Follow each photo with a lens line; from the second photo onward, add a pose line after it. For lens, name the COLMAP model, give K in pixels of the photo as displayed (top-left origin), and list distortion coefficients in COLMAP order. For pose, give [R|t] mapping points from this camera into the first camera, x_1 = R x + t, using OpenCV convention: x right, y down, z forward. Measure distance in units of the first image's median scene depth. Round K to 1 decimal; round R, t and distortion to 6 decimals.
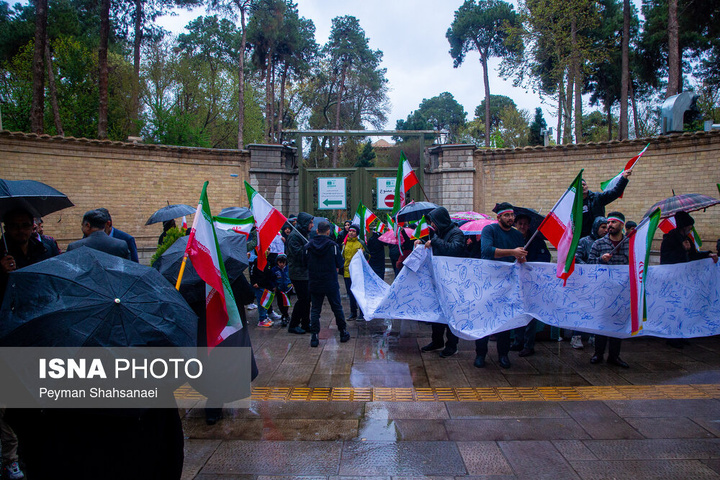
lens RADIAL K [[543.7, 0, 381.8], [0, 543.7, 242.2], [0, 0, 1]] dist [-0.045196, 0.000396]
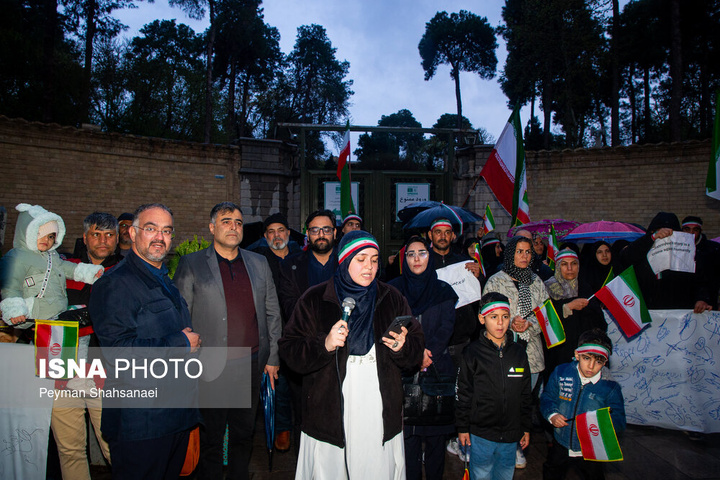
lens RADIAL K [[505.9, 0, 360.0], [0, 505.9, 240.0], [0, 0, 1]] dist [-0.045900, 0.002024]
pose [[0.996111, 0.005002, 0.087966, -0.063222], [-0.001881, 0.999367, -0.035528, -0.002743], [-0.088088, 0.035224, 0.995490, 0.120861]]
